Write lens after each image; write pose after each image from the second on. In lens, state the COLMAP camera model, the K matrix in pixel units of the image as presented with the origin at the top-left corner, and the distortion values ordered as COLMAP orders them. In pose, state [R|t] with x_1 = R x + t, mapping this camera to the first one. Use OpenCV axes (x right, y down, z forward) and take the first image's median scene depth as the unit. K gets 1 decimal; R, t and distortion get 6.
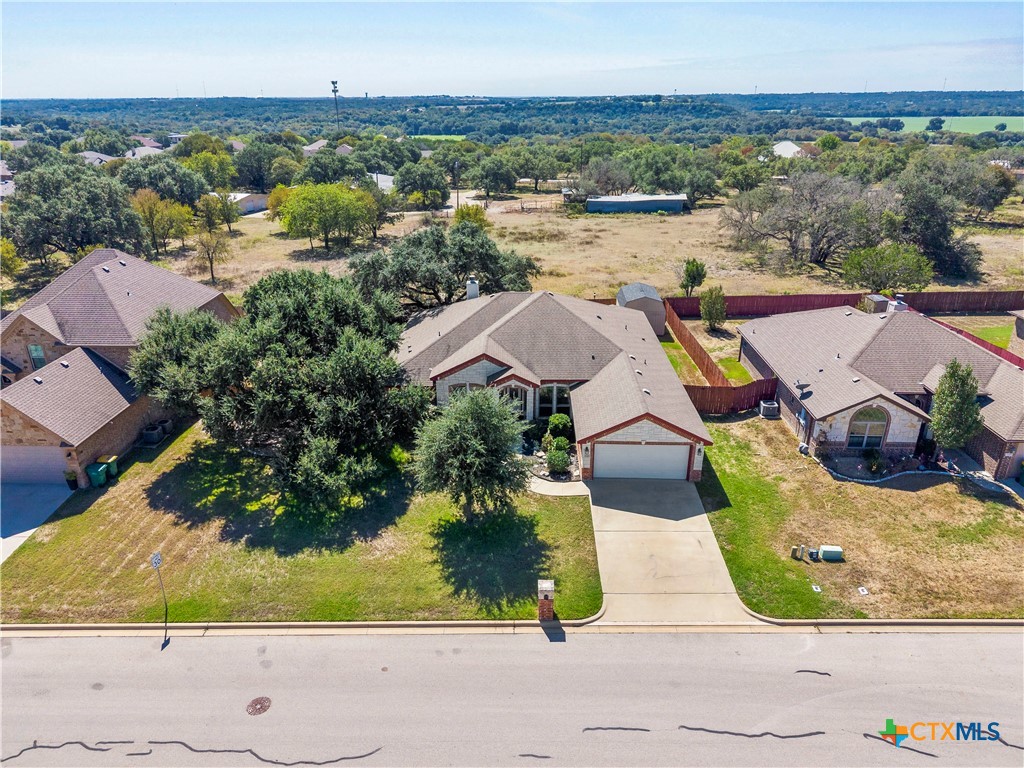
lens RADIAL K [[684.8, 0, 512.0], [0, 684.8, 384.0], [0, 0, 1]] dist [0.029398, -0.029020]
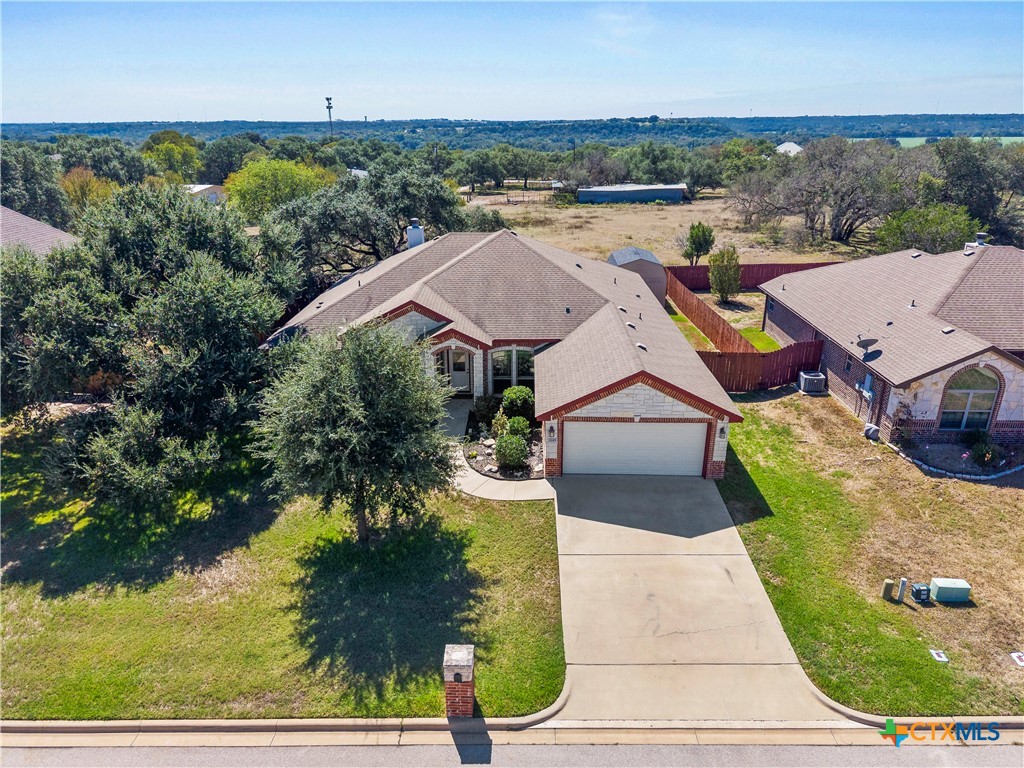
lens RADIAL K [[684.8, 0, 512.0], [0, 684.8, 384.0], [0, 0, 1]] dist [0.029398, -0.029020]
pose [[0.999997, -0.001560, 0.002050, 0.067159], [0.001622, 0.999545, -0.030127, 0.068298], [-0.002002, 0.030130, 0.999544, 0.325239]]
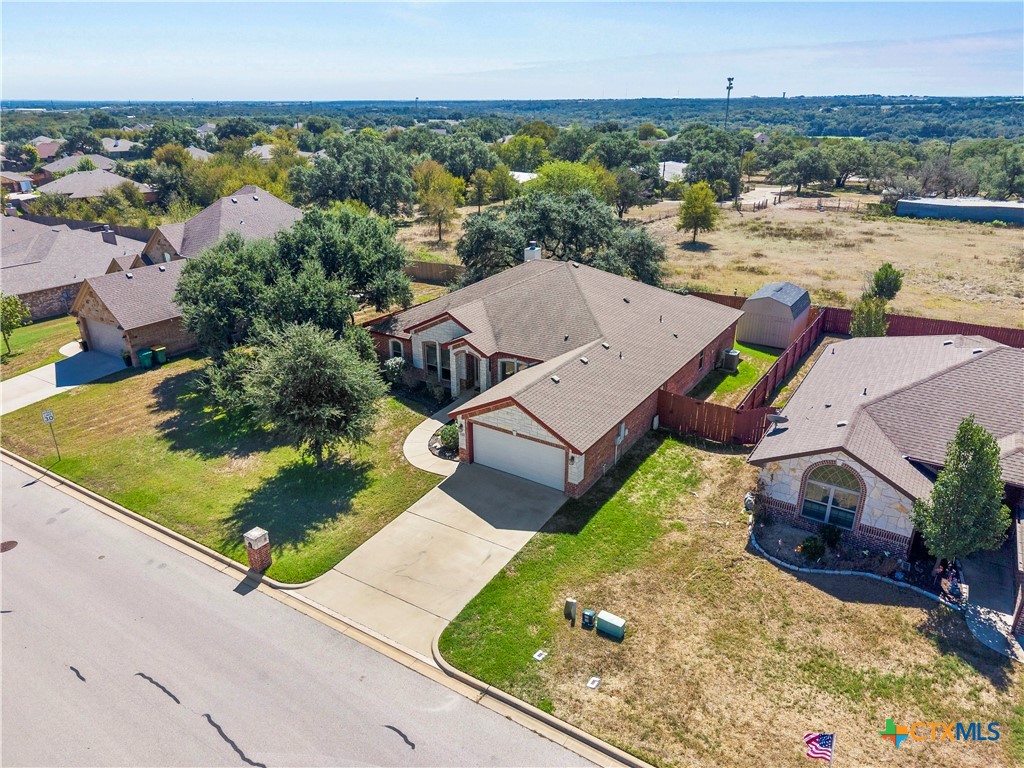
lens RADIAL K [[684.8, 0, 512.0], [0, 684.8, 384.0], [0, 0, 1]] dist [0.029398, -0.029020]
pose [[0.855248, 0.198219, -0.478812, 0.549266], [-0.198715, 0.978768, 0.050248, -0.014084], [0.478606, 0.052173, 0.876478, 0.250731]]
